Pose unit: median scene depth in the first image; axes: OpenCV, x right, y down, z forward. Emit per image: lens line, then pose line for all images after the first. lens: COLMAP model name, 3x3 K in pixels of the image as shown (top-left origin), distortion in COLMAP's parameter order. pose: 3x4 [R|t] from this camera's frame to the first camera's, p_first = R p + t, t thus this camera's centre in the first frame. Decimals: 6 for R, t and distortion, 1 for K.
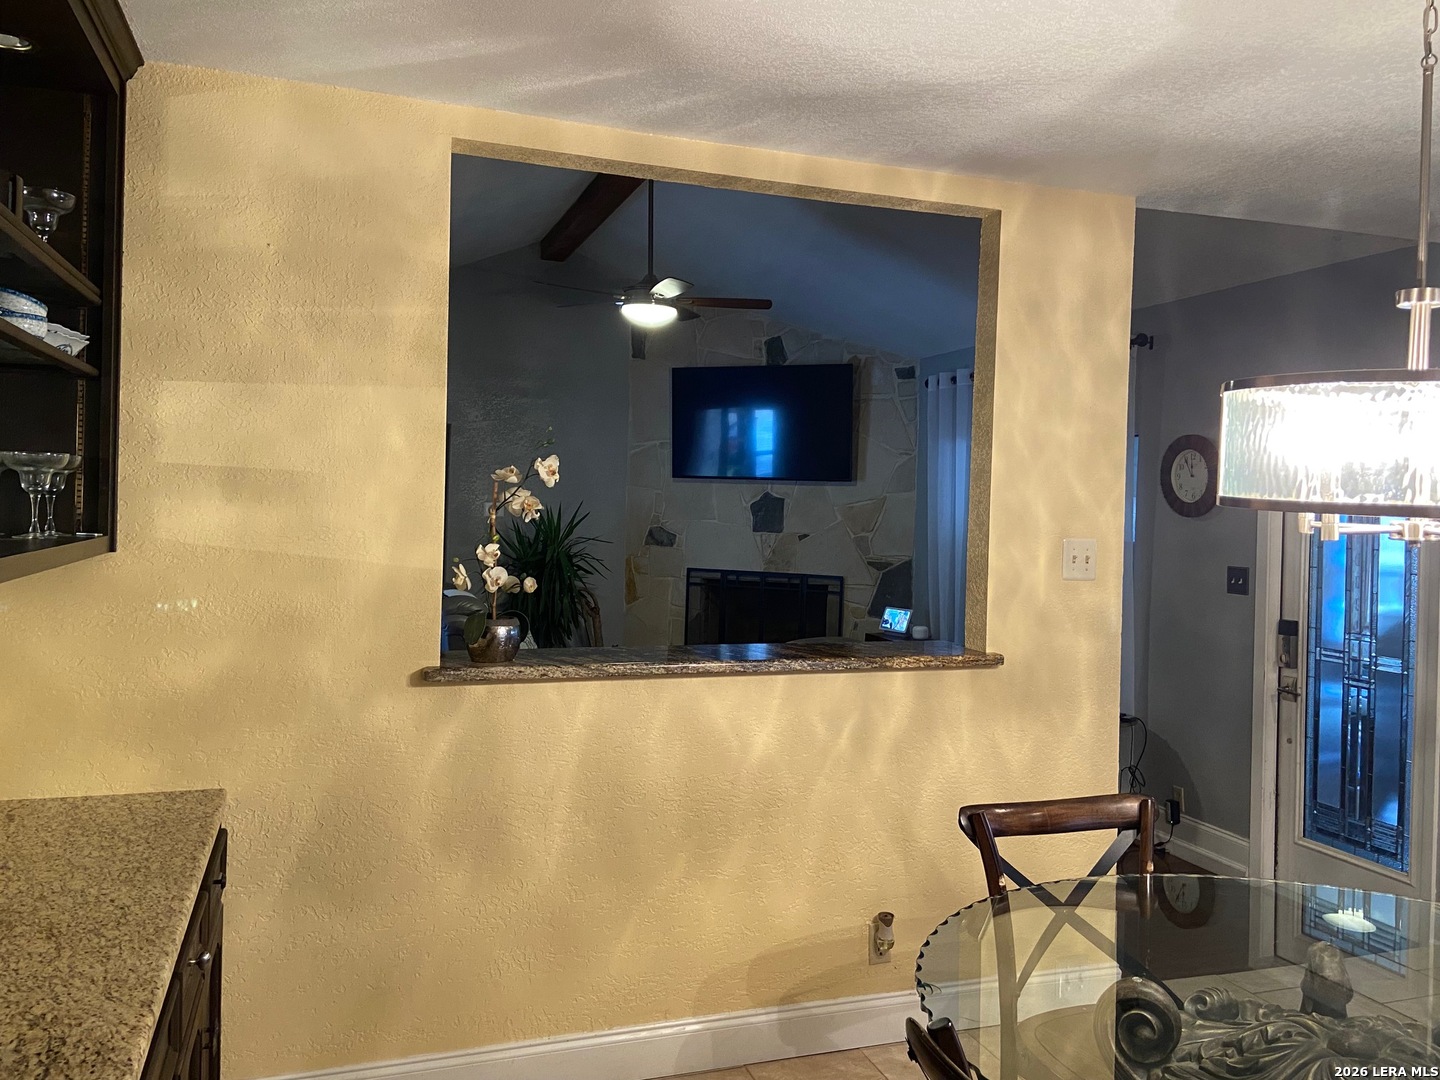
lens RADIAL K [[1167.9, 0, 730.0], [0, 1167.9, 525.9], [0, 0, 1]] dist [0.062331, -0.018276]
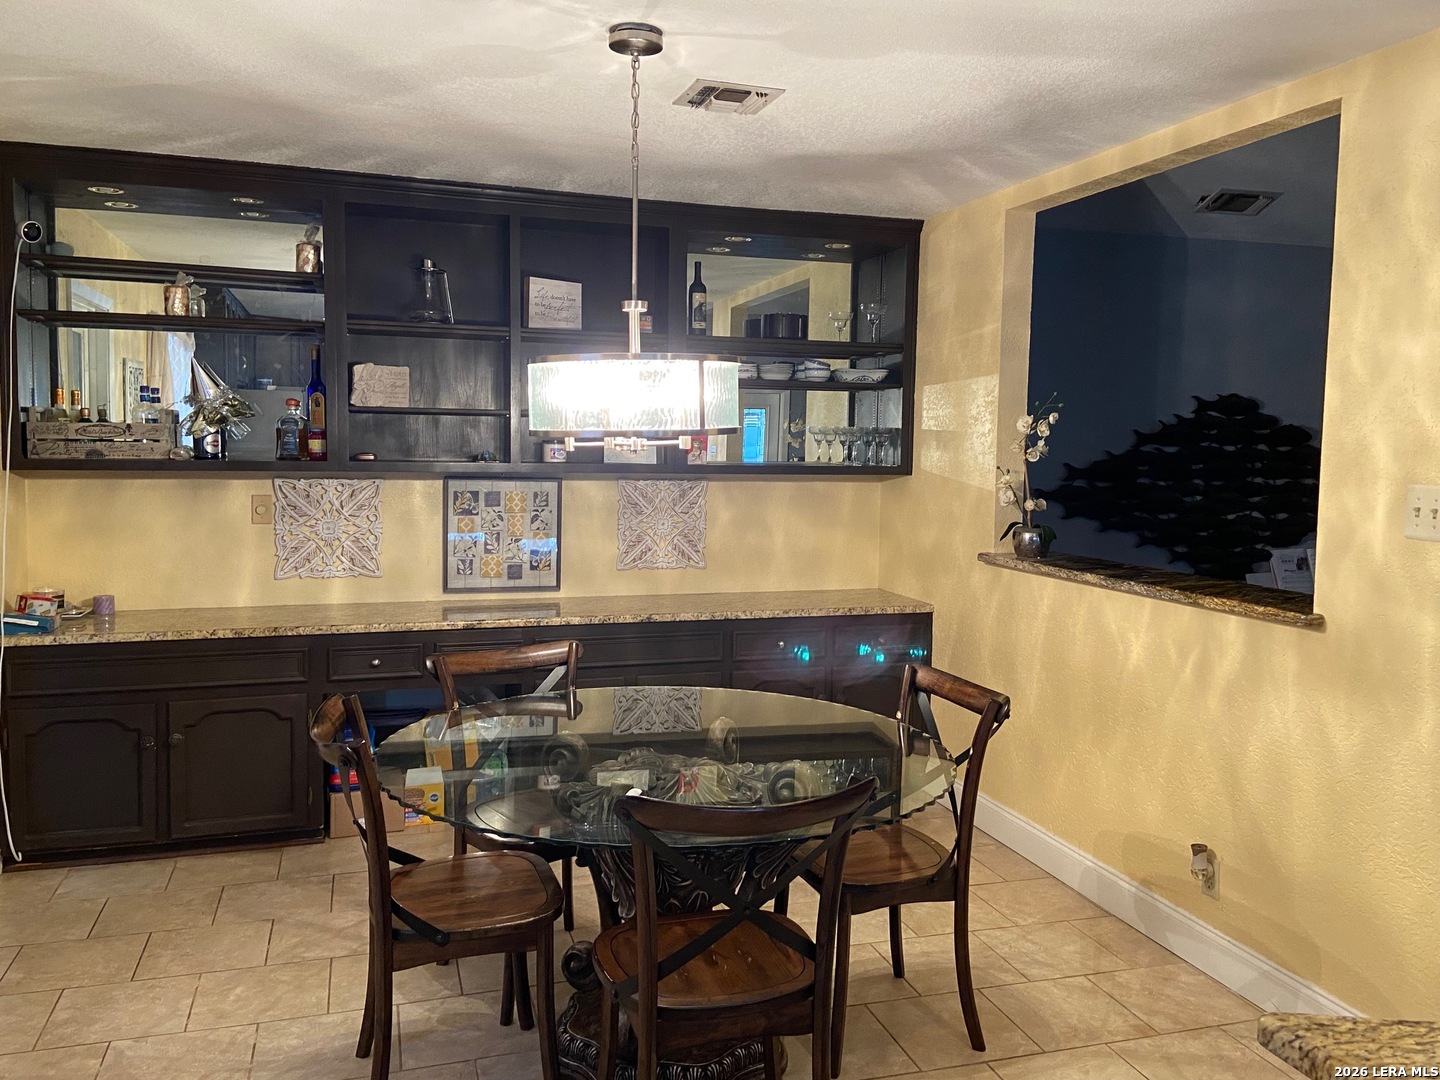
lens RADIAL K [[1167.9, 0, 732.1], [0, 1167.9, 533.9], [0, 0, 1]] dist [0.062331, -0.018276]
pose [[-0.031537, 0.055769, -0.997945, 1.172928], [-0.036227, 0.997722, 0.056902, 0.015728], [0.998846, 0.037947, -0.029445, 0.620432]]
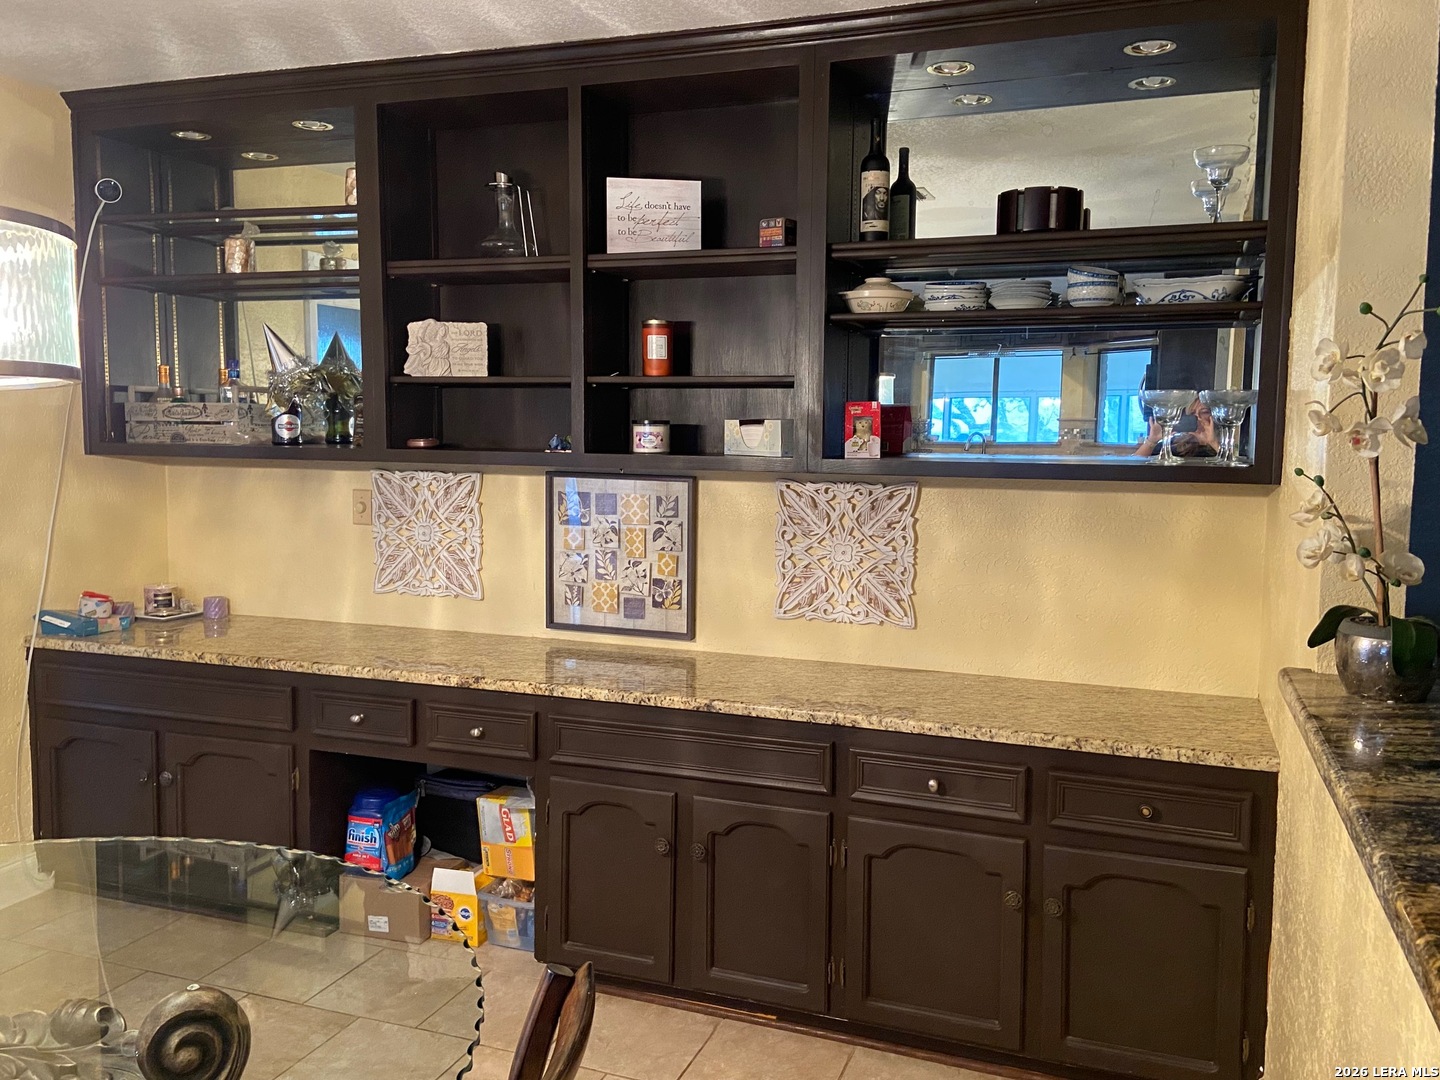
lens RADIAL K [[1167.9, 0, 716.4], [0, 1167.9, 538.8], [0, 0, 1]] dist [0.062331, -0.018276]
pose [[-0.639349, 0.044251, -0.767642, 0.432447], [-0.042157, 0.994824, 0.092458, -0.003993], [0.767760, 0.091475, -0.634174, 1.031337]]
